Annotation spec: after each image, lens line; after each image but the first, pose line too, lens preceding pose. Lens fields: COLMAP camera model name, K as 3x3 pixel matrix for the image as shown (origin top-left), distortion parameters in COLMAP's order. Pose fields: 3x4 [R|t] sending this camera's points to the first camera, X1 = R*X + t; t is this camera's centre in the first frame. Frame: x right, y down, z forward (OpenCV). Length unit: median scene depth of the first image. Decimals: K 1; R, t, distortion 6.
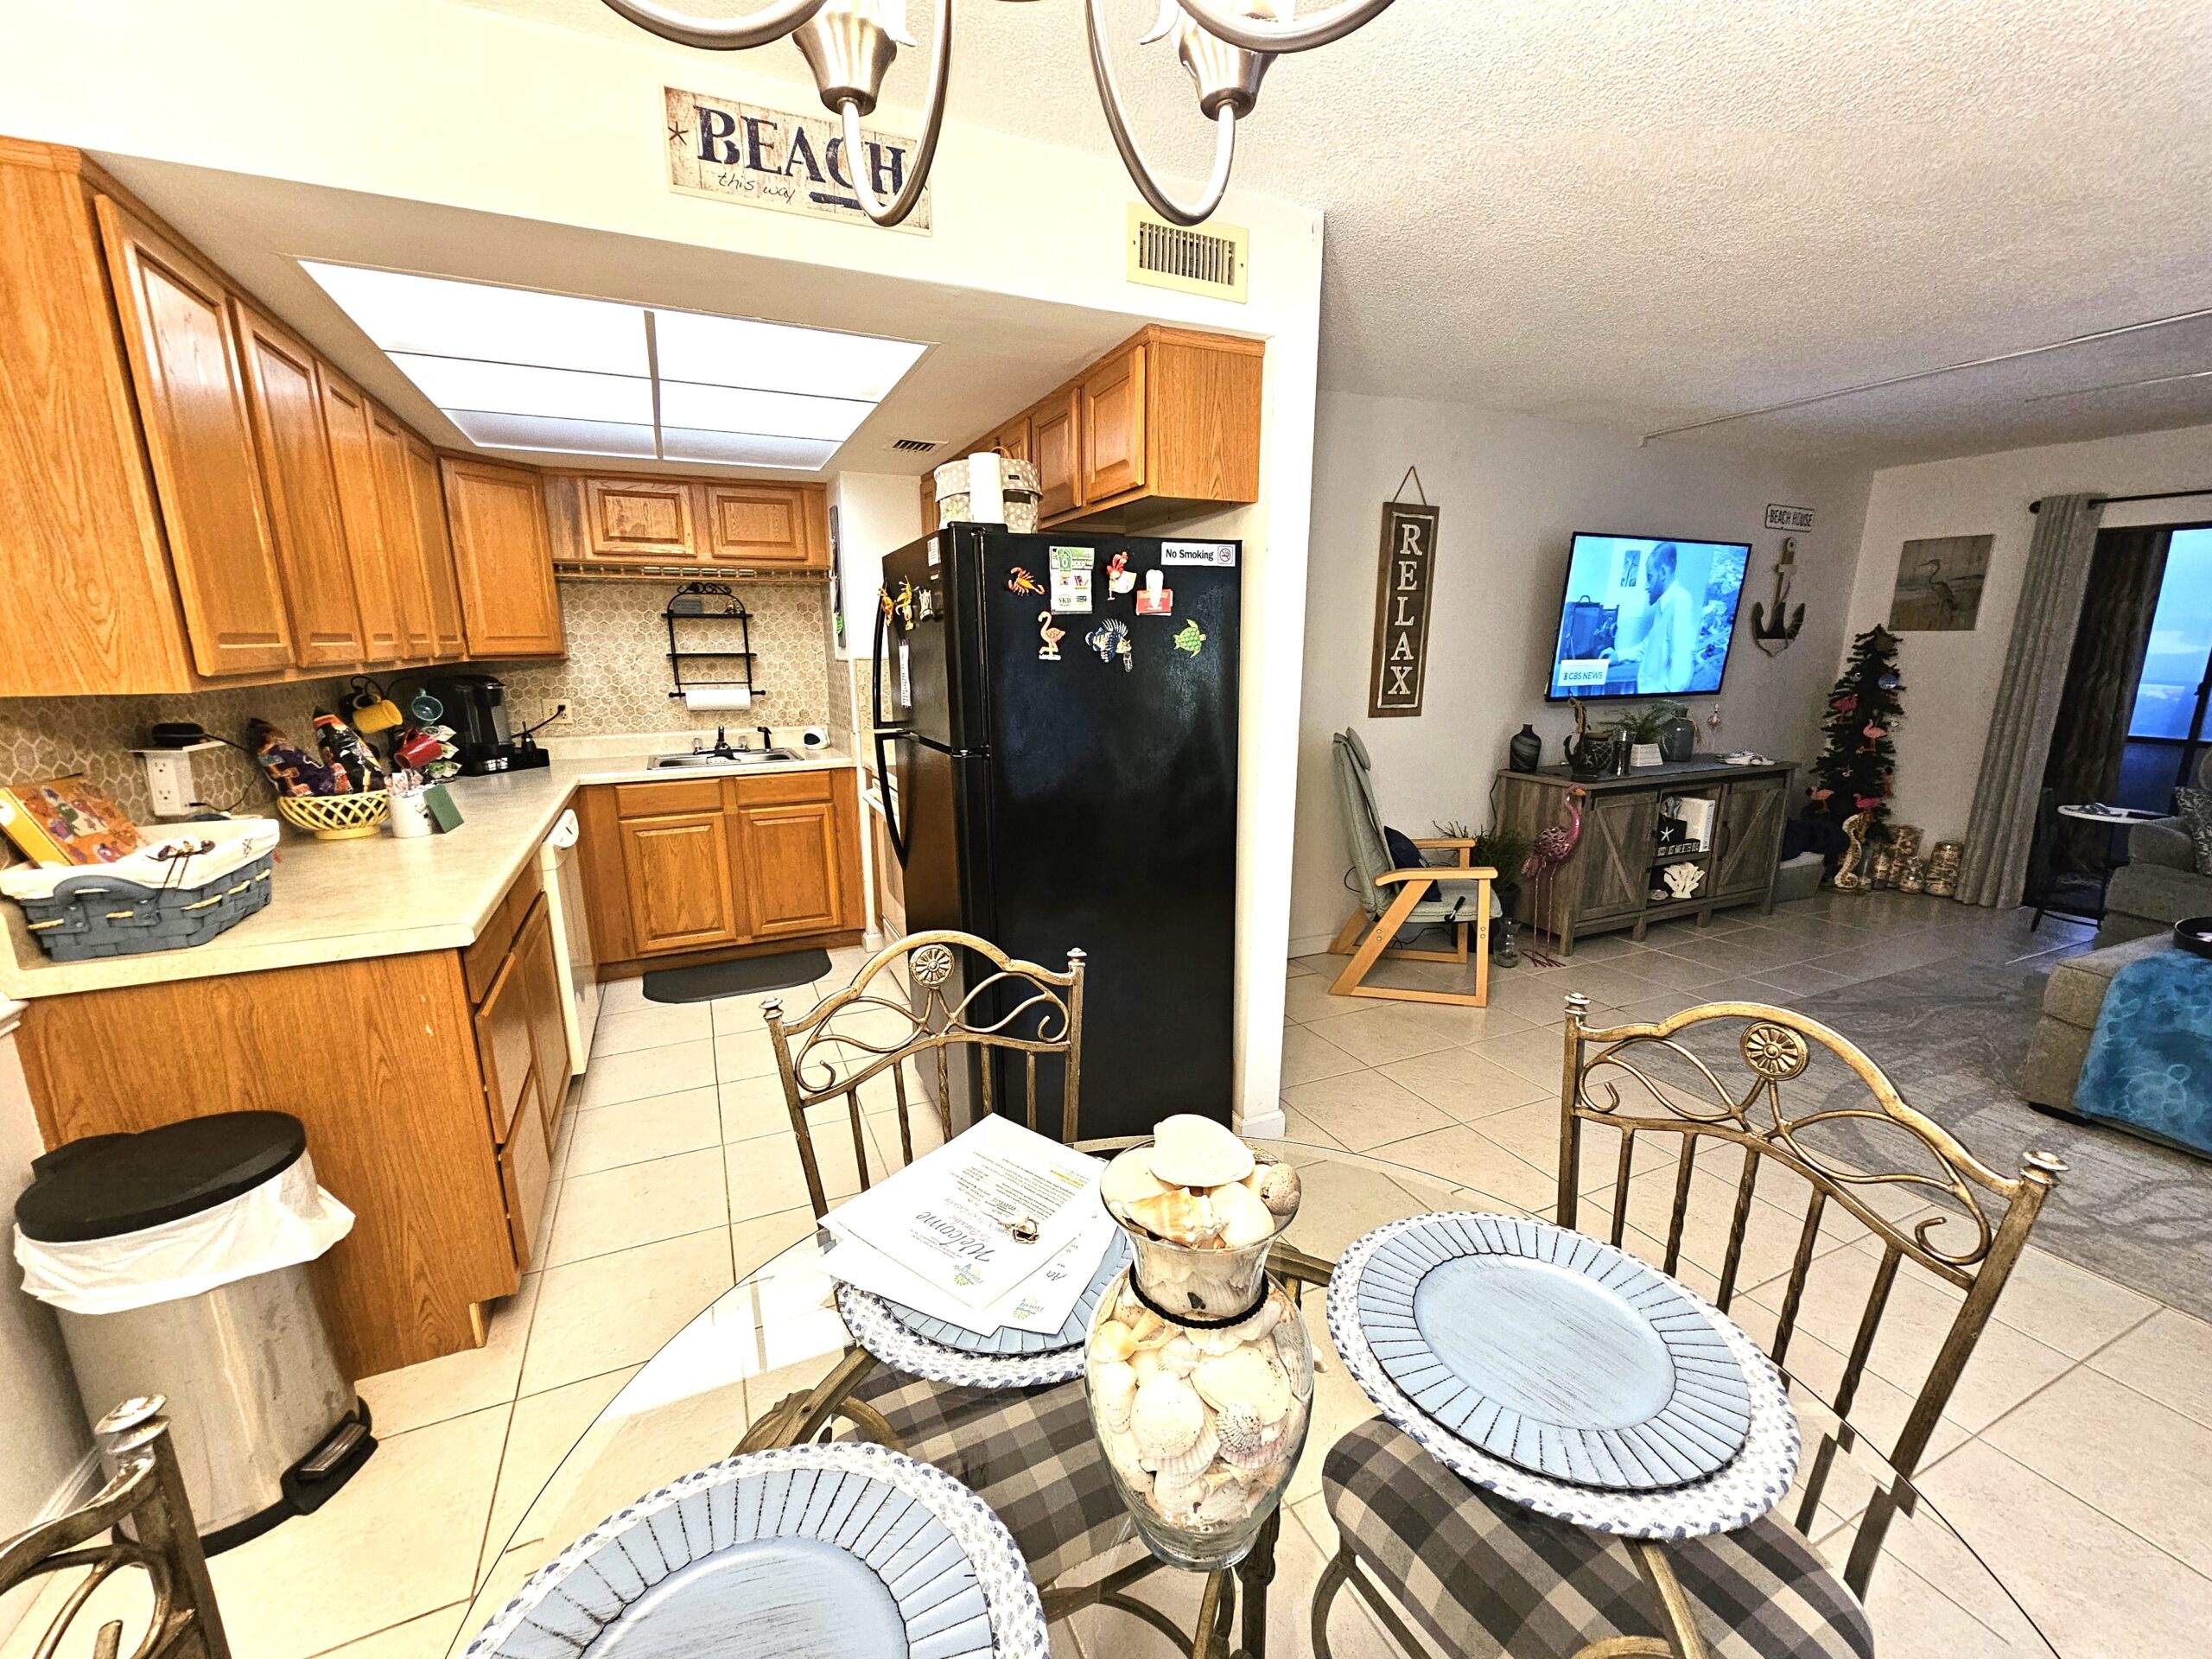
lens RADIAL K [[905.5, 0, 1098.5], [0, 905.5, 848.9], [0, 0, 1]] dist [-0.001199, -0.000173]
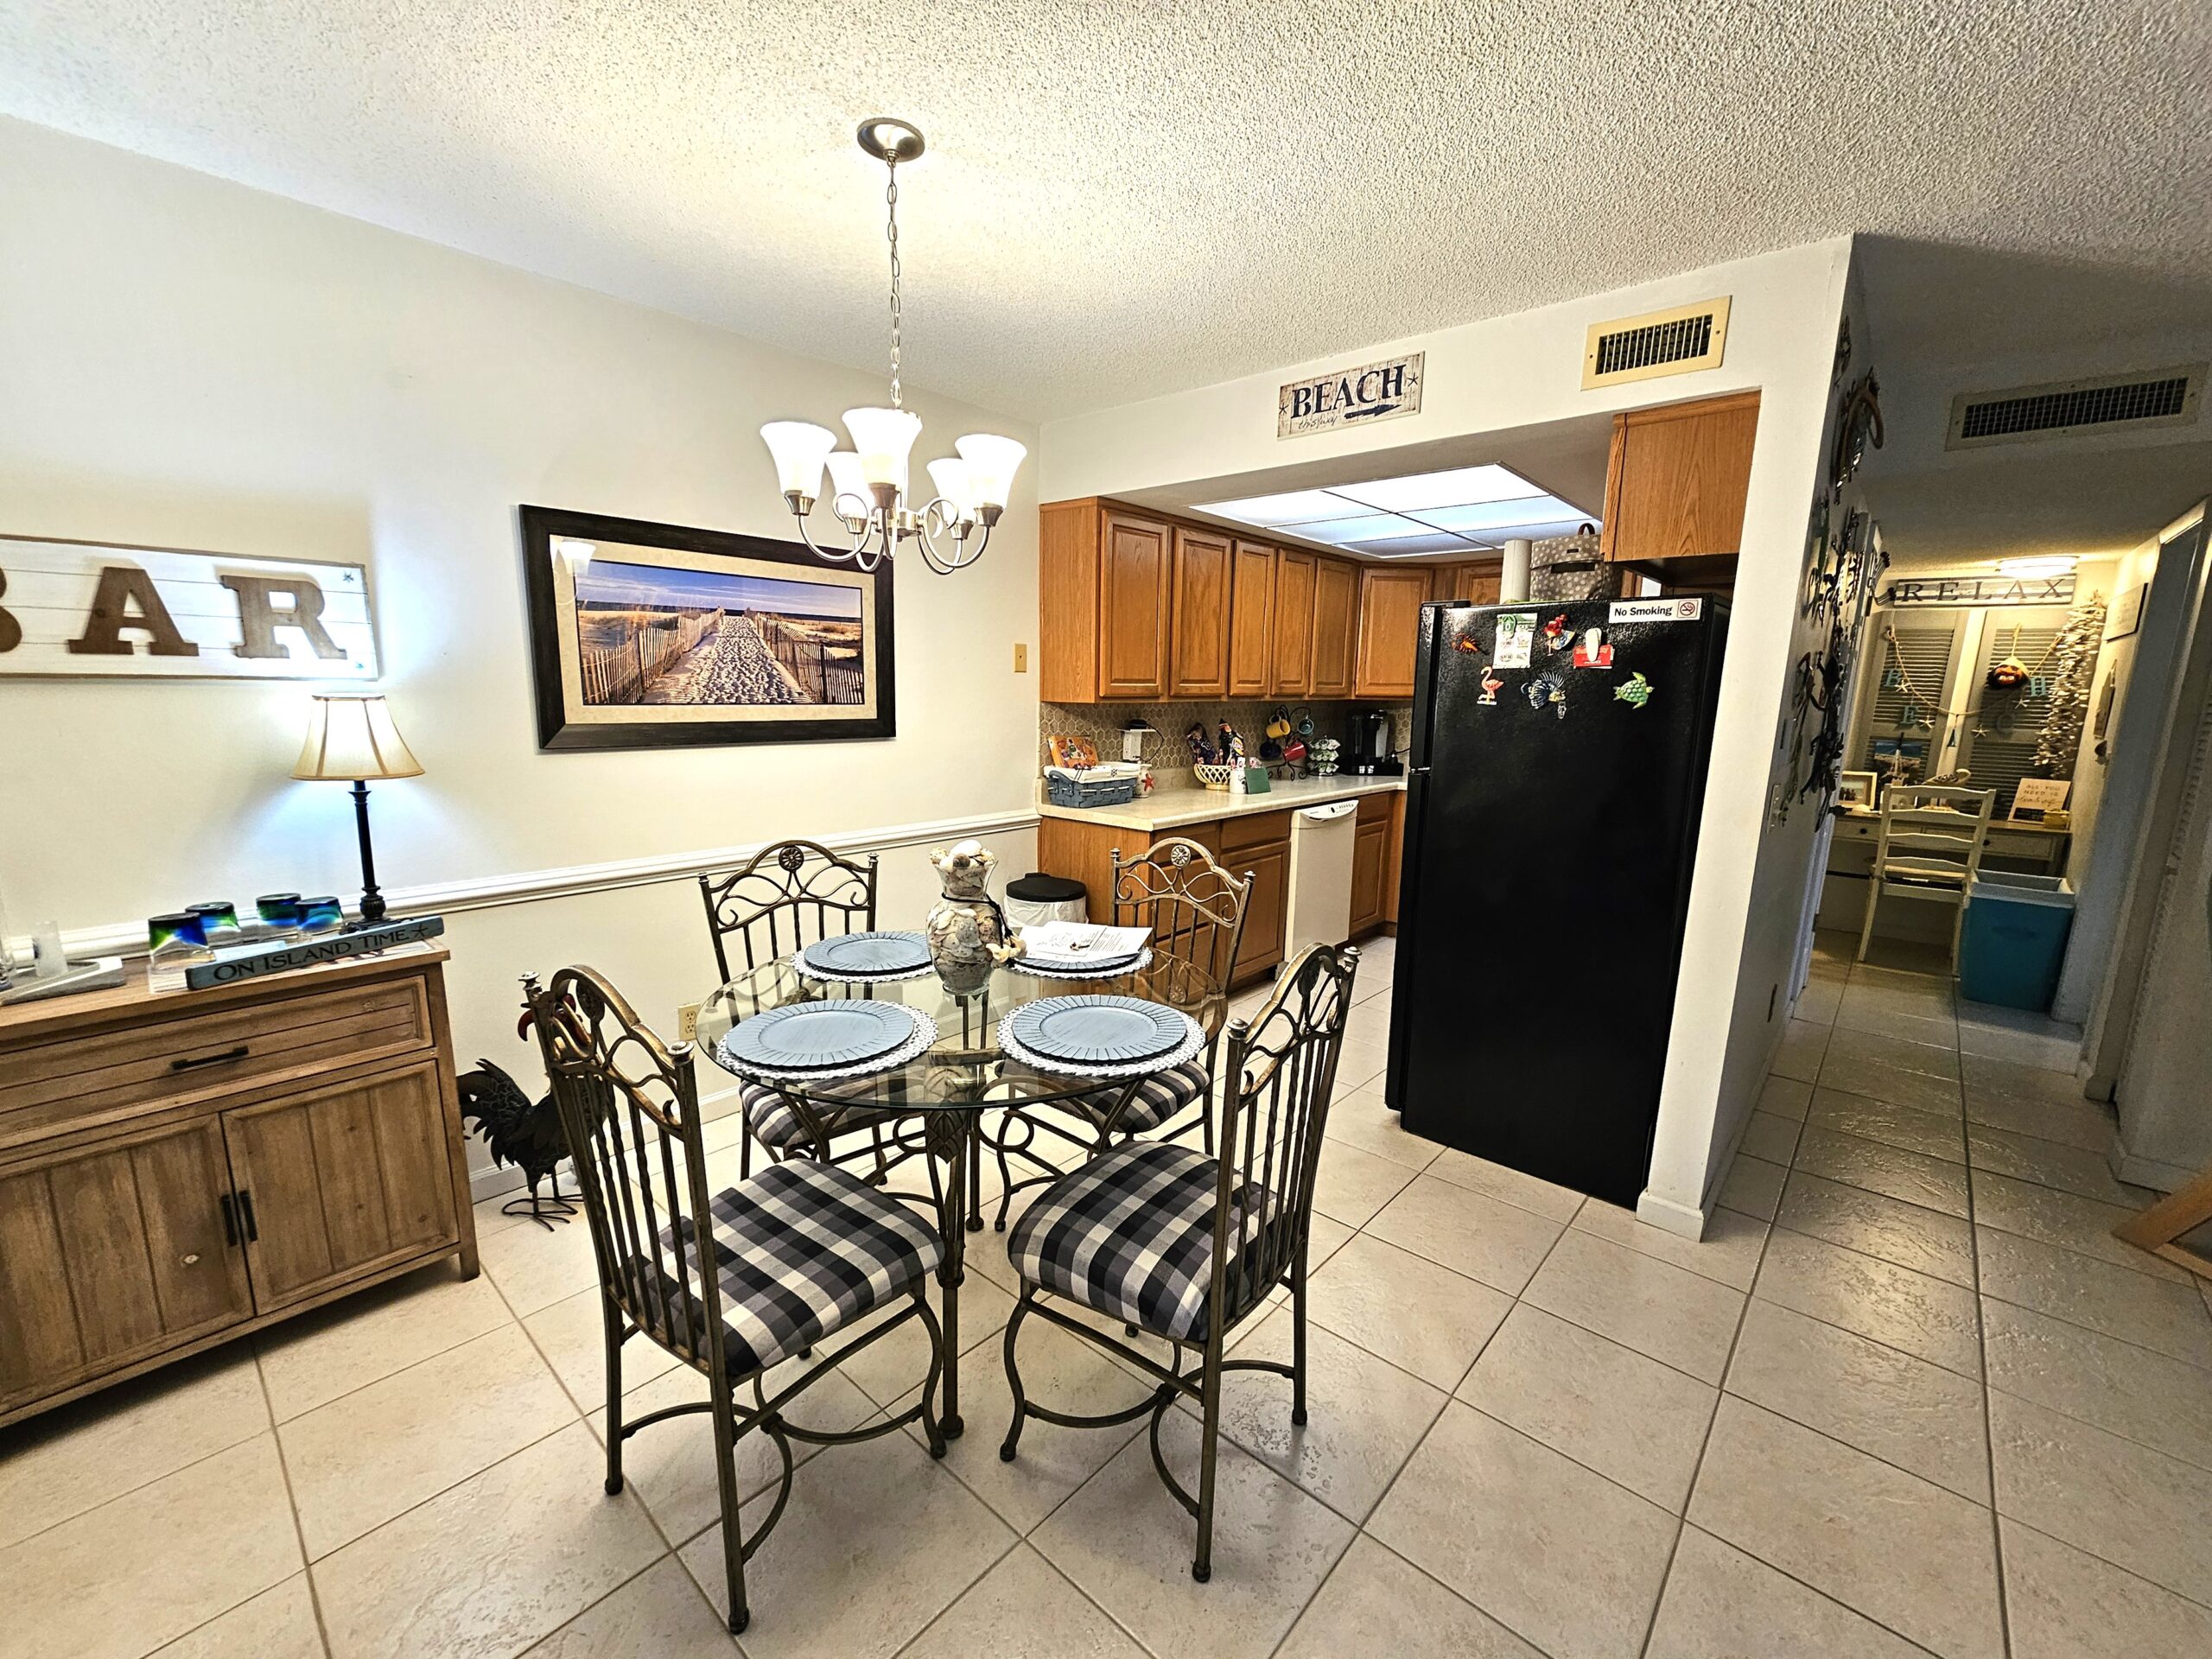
lens RADIAL K [[905.5, 0, 1098.5], [0, 905.5, 848.9], [0, 0, 1]] dist [-0.001199, -0.000173]
pose [[0.396201, 0.175445, -0.901246, 0.460247], [-0.222188, 0.970721, 0.091292, -0.006192], [0.890874, 0.164075, 0.423582, 0.017100]]
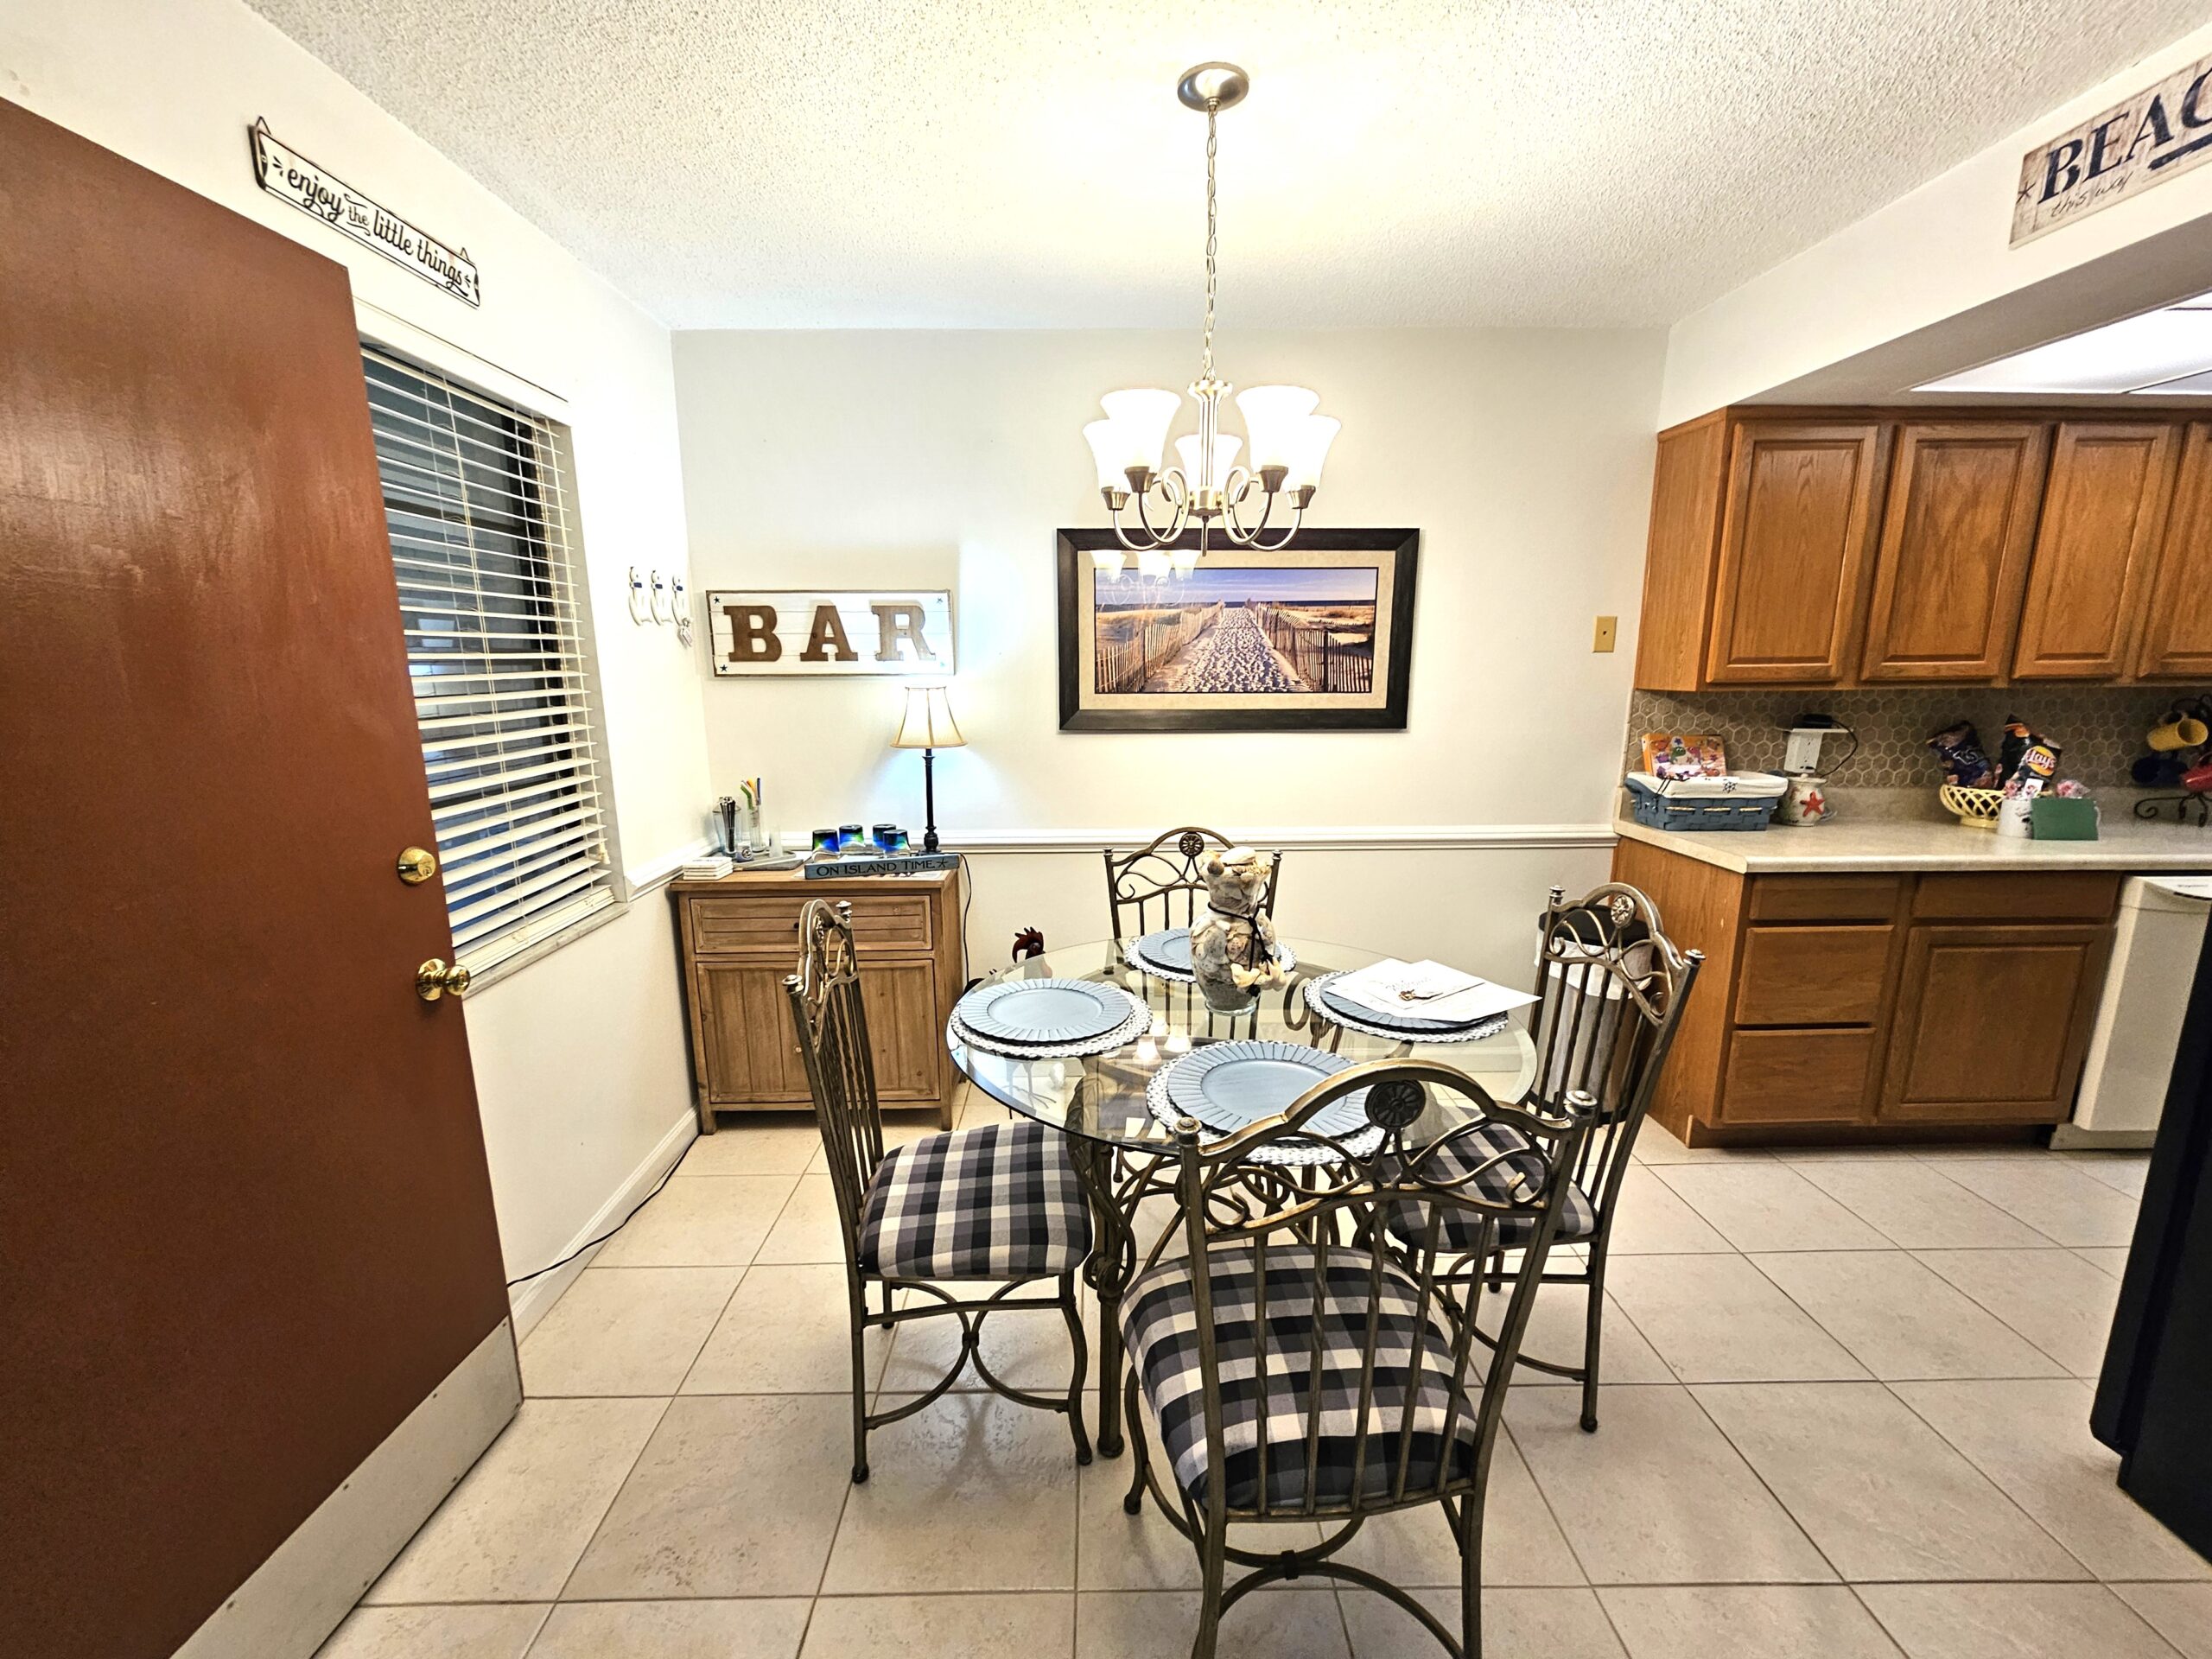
lens RADIAL K [[902.7, 0, 1102.3], [0, 902.7, 845.0], [0, 0, 1]] dist [0.000298, -0.003046]
pose [[-0.403677, 0.186378, -0.895717, 0.414949], [-0.196534, 0.938510, 0.283855, -0.059698], [0.893543, 0.290624, -0.342225, 0.238243]]
